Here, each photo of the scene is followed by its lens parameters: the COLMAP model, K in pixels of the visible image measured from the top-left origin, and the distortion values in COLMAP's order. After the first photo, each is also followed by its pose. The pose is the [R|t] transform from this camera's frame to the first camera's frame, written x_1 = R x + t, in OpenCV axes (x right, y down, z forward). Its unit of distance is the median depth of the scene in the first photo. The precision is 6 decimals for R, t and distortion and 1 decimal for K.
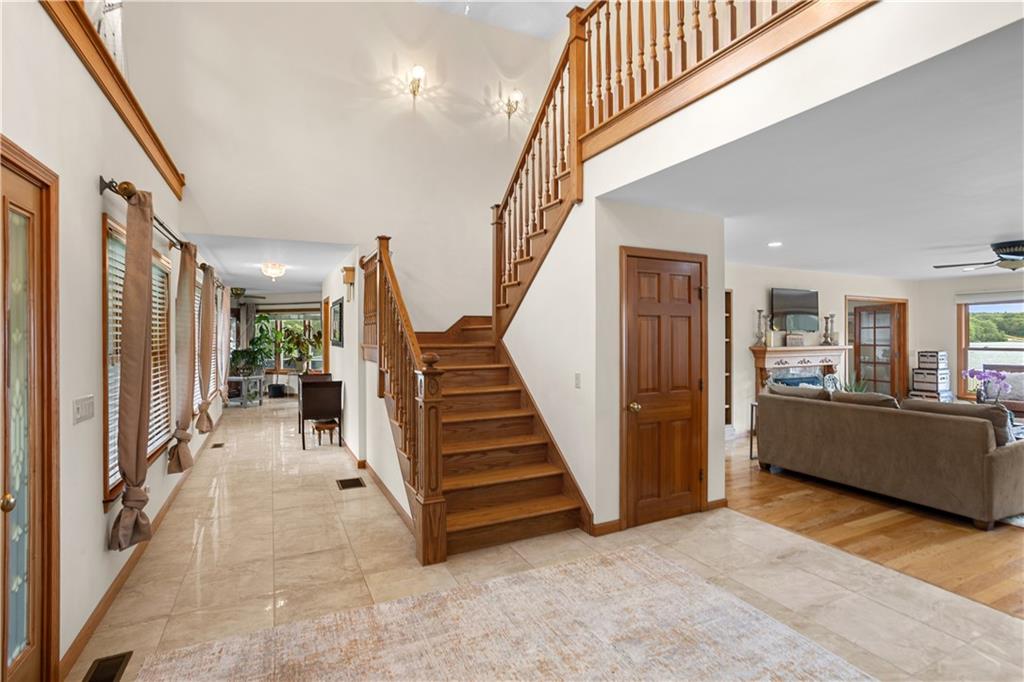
lens RADIAL K [[490.8, 0, 515.9], [0, 490.8, 336.7], [0, 0, 1]] dist [-0.043563, 0.022463]
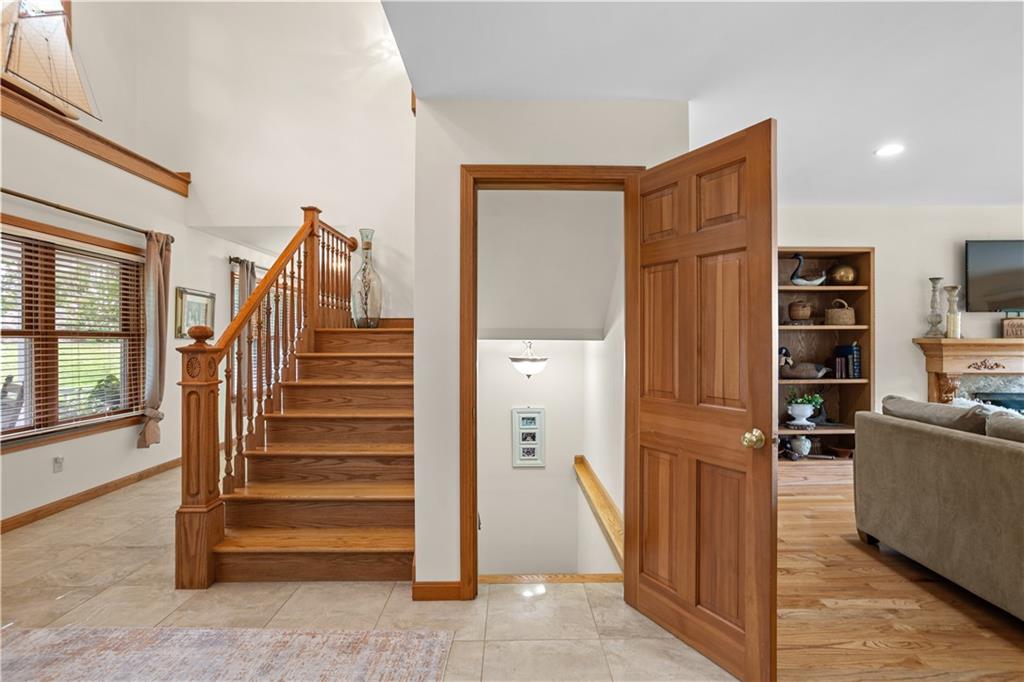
lens RADIAL K [[490.6, 0, 512.0], [0, 490.6, 341.0], [0, 0, 1]] dist [-0.036352, 0.022288]
pose [[0.902043, 0.002019, -0.431641, 0.495957], [-0.002464, 0.999997, -0.000472, 0.044487], [0.431639, 0.001489, 0.902045, 0.388822]]
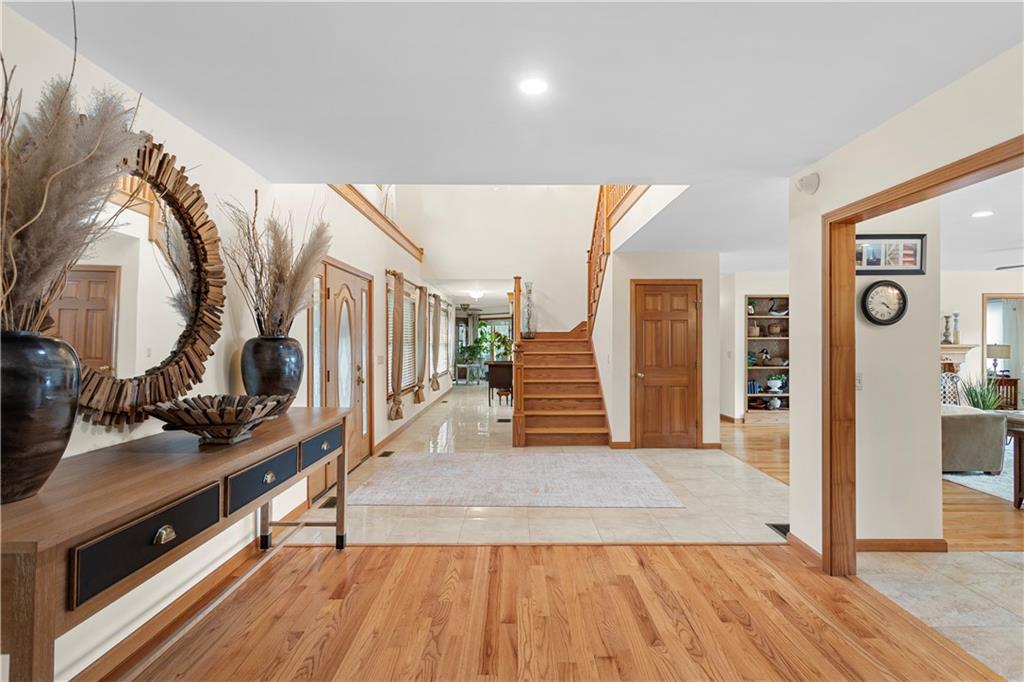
lens RADIAL K [[473.3, 0, 515.6], [0, 473.3, 339.1], [0, 0, 1]] dist [0.002684, 0.000535]
pose [[0.897844, 0.001018, -0.440313, 0.511947], [-0.002328, 0.999994, -0.002435, 0.023000], [0.440308, 0.003211, 0.897841, -0.566265]]
